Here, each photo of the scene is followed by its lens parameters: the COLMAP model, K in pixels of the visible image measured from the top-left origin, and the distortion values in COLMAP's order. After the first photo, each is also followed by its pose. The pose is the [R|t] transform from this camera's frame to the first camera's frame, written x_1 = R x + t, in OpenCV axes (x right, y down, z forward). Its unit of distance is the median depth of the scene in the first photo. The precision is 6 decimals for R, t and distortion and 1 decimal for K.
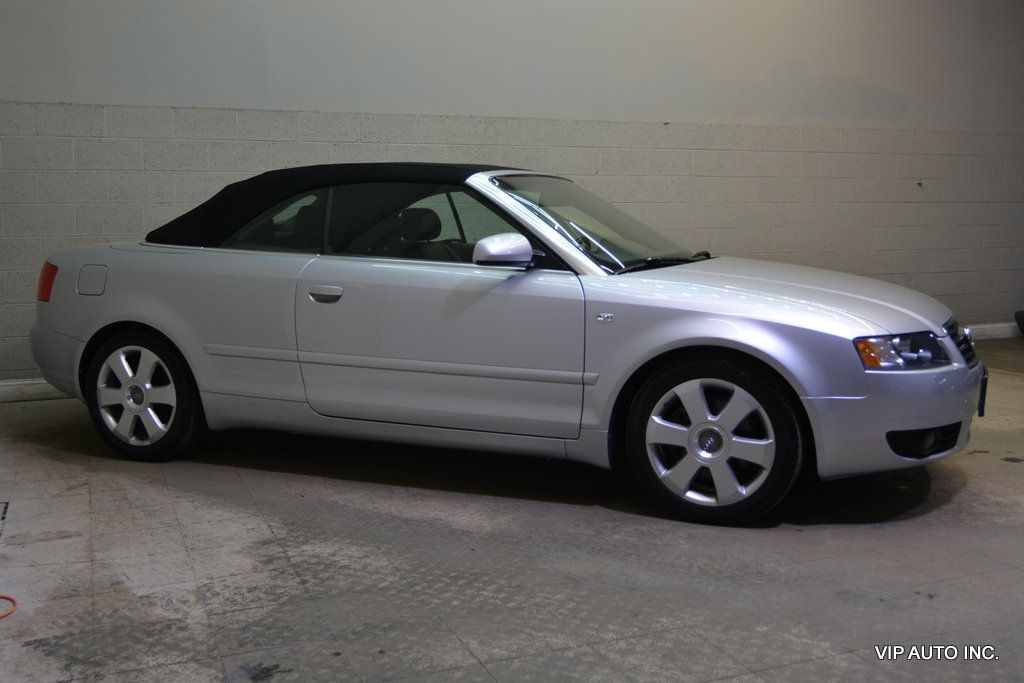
lens RADIAL K [[1034.7, 0, 512.0], [0, 1034.7, 341.5], [0, 0, 1]] dist [-0.008528, -0.004394]
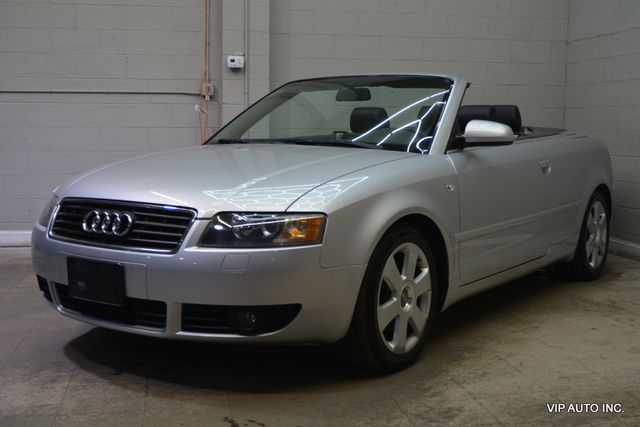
lens RADIAL K [[821.8, 0, 320.0], [0, 821.8, 213.5], [0, 0, 1]] dist [0.003694, -0.008955]
pose [[-0.220025, 0.105315, -0.969793, 1.337429], [-0.126062, 0.982749, 0.135323, -0.168949], [0.967314, 0.152029, -0.202953, 1.577400]]
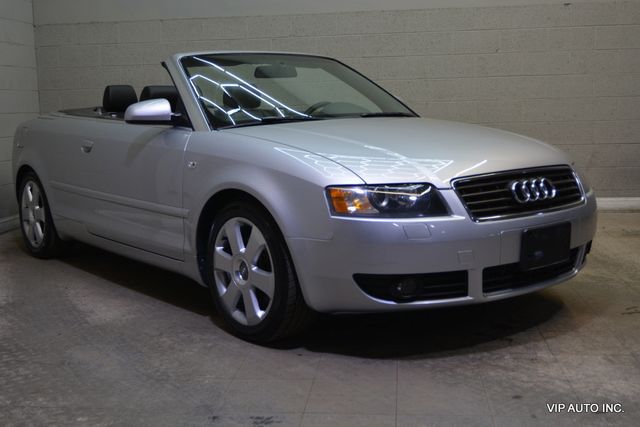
lens RADIAL K [[774.7, 0, 320.0], [0, 774.7, 213.5], [0, 0, 1]] dist [-0.012869, -0.022337]
pose [[0.878900, 0.047704, -0.474614, 0.720894], [-0.035861, 0.998779, 0.033979, -0.002067], [0.475656, -0.012844, 0.879538, 0.276141]]
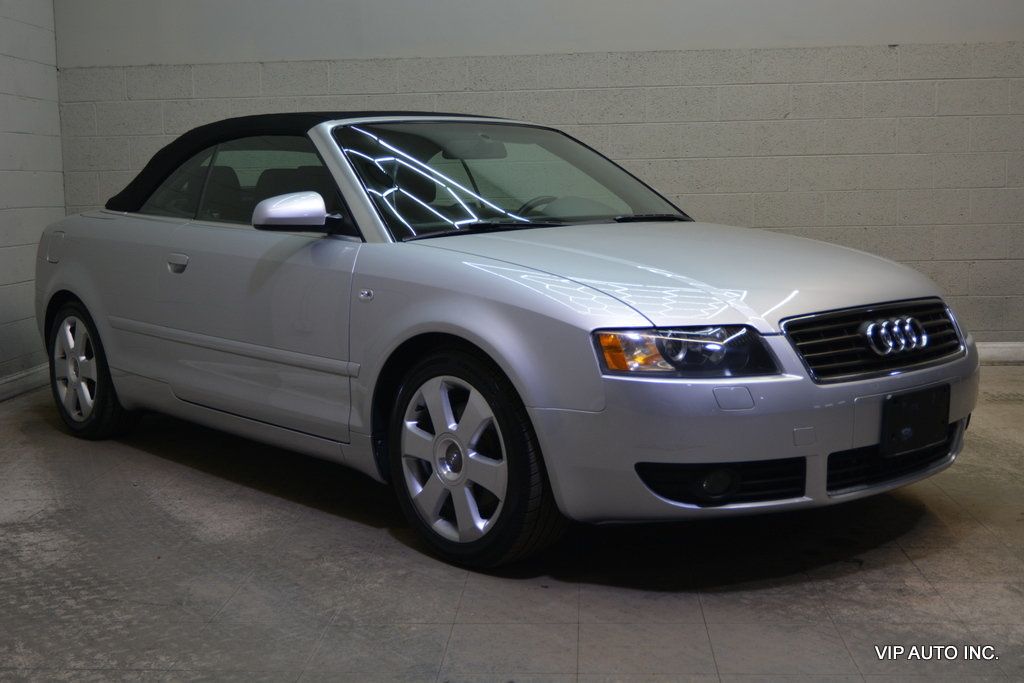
lens RADIAL K [[1239.4, 0, 512.0], [0, 1239.4, 341.5], [0, 0, 1]] dist [-0.012869, -0.022337]
pose [[0.899533, 0.040269, -0.434992, 0.661375], [-0.037791, 0.999183, 0.014349, -0.005408], [0.435214, 0.003531, 0.900320, 0.195911]]
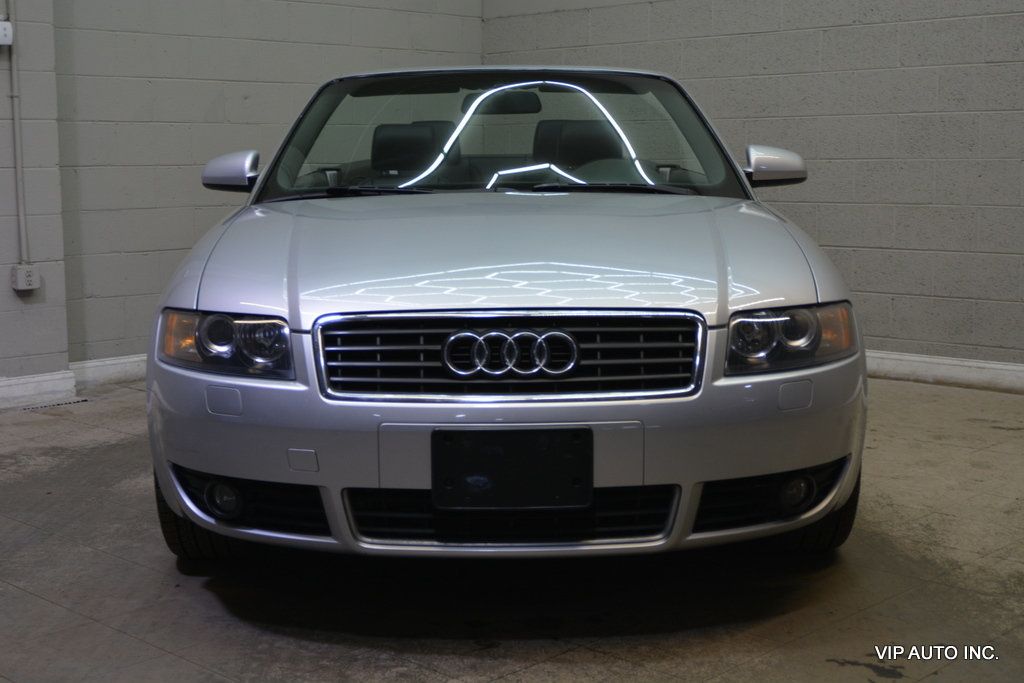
lens RADIAL K [[1412.8, 0, 512.0], [0, 1412.8, 341.5], [0, 0, 1]] dist [-0.012799, -0.035559]
pose [[0.399252, 0.121211, -0.908794, 1.236181], [-0.105931, 0.990683, 0.085595, -0.082006], [0.910701, 0.062096, 0.408372, 0.844570]]
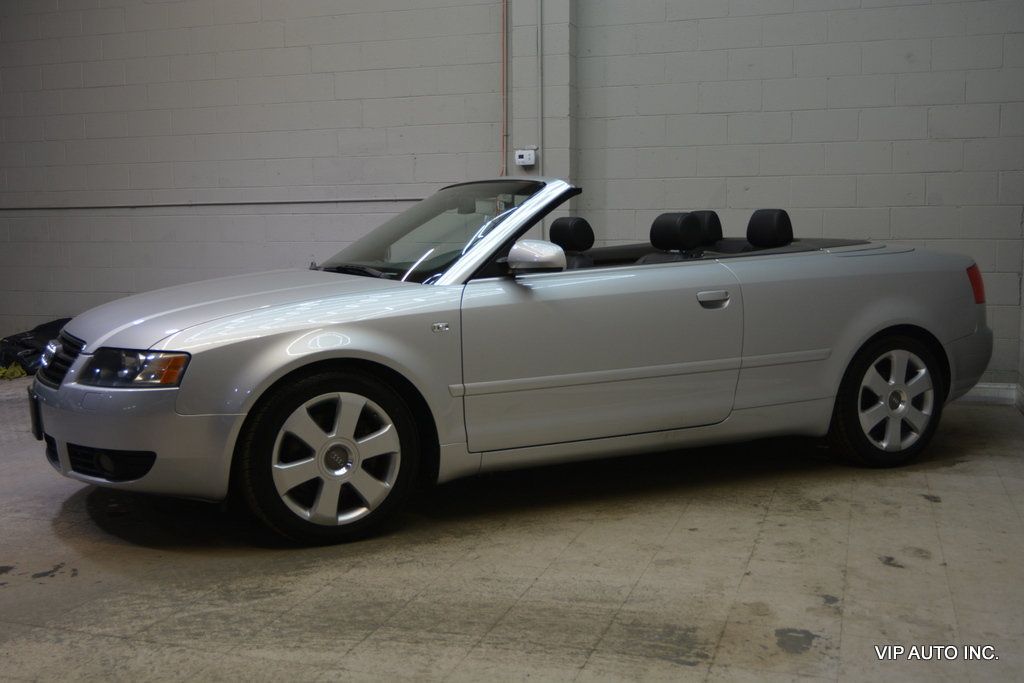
lens RADIAL K [[1102.0, 0, 512.0], [0, 1102.0, 341.5], [0, 0, 1]] dist [-0.007779, -0.010851]
pose [[-0.651685, 0.090847, -0.753030, 1.075917], [-0.081633, 0.978634, 0.188711, -0.282550], [0.754084, 0.184452, -0.630345, 2.280981]]
